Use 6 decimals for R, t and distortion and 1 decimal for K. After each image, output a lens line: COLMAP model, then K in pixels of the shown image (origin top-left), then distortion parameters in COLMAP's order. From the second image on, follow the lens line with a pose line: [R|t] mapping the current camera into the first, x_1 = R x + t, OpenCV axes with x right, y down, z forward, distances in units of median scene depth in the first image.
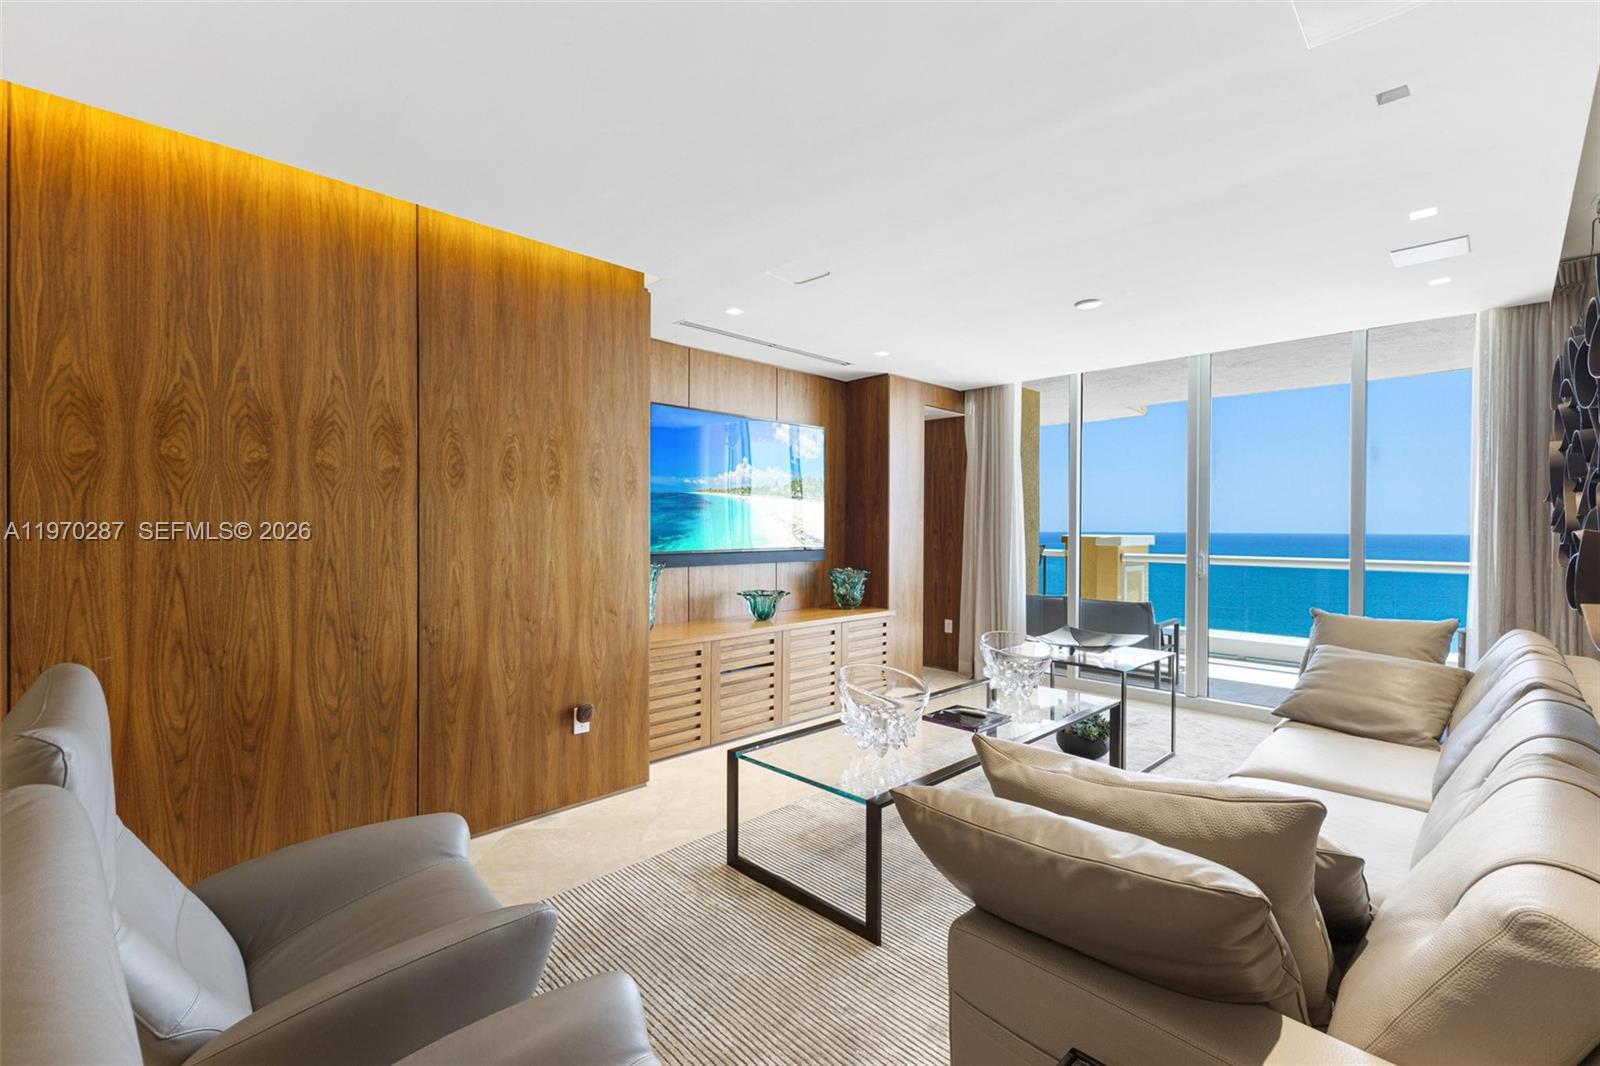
lens RADIAL K [[704.9, 0, 780.9], [0, 704.9, 527.5], [0, 0, 1]] dist [0.002138, 0.000014]
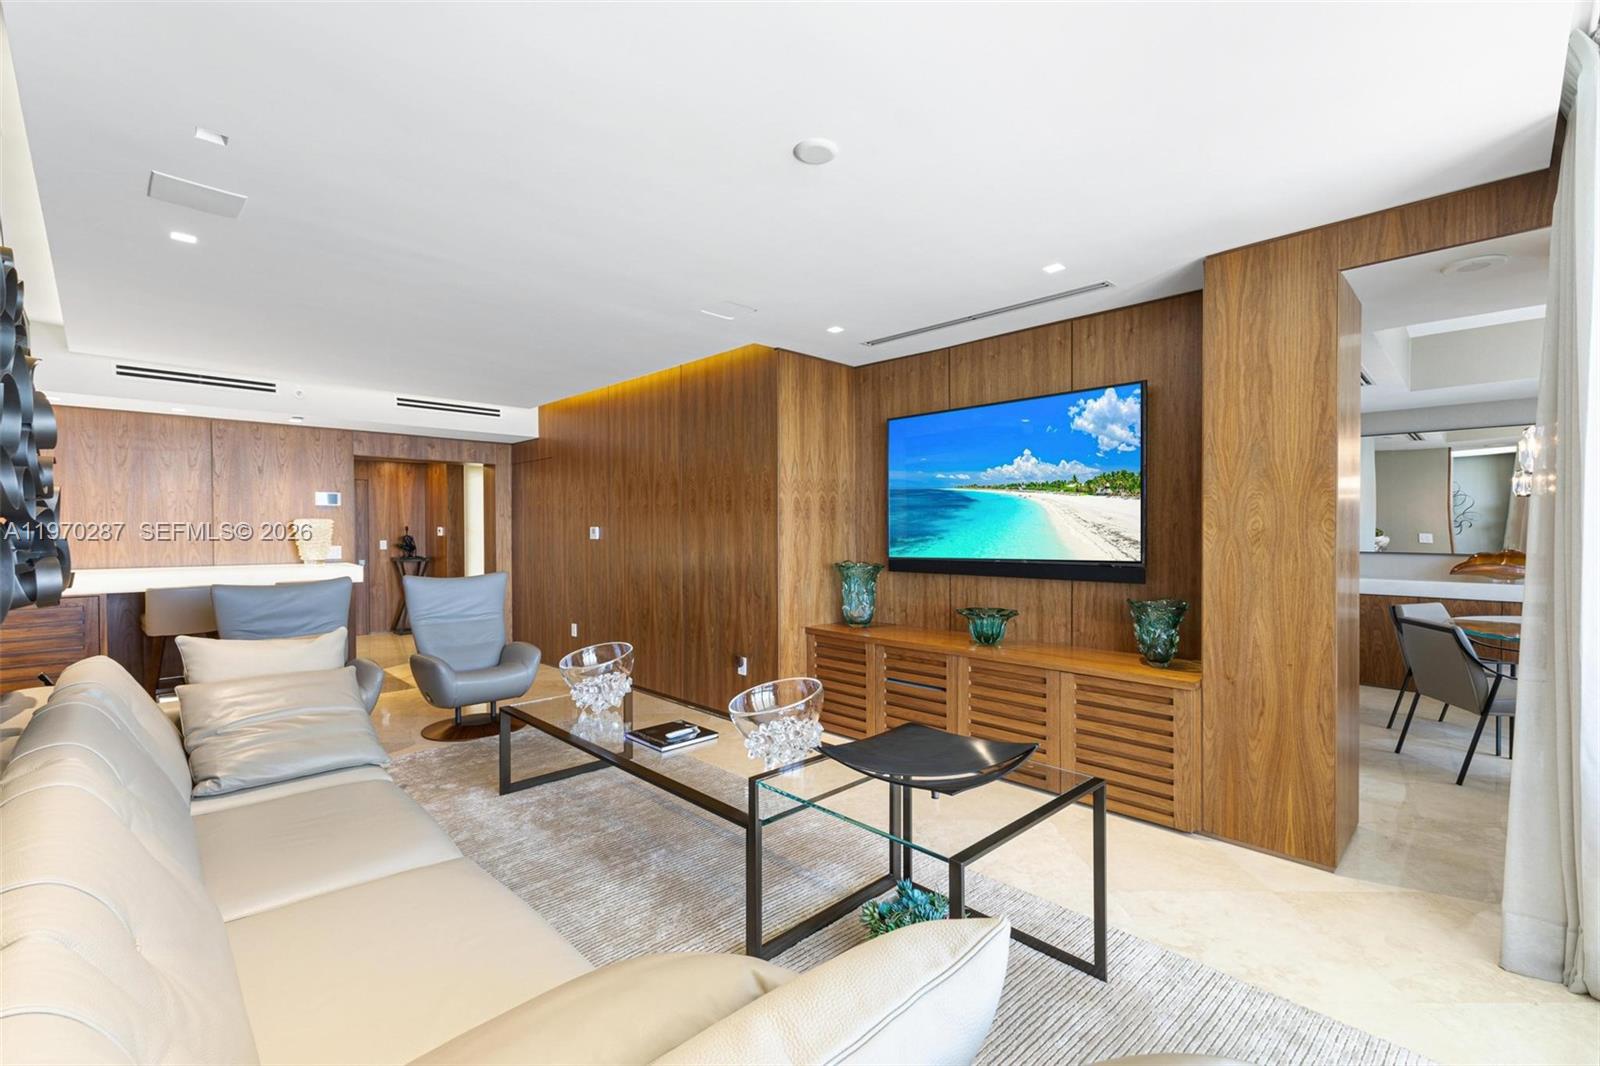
lens RADIAL K [[713.0, 0, 832.5], [0, 713.0, 530.6], [0, 0, 1]] dist [0.001674, 0.000106]
pose [[0.007642, -0.000809, -0.999970, 0.957290], [0.000797, 0.999999, -0.000803, -0.005107], [0.999970, -0.000791, 0.007643, 0.947227]]
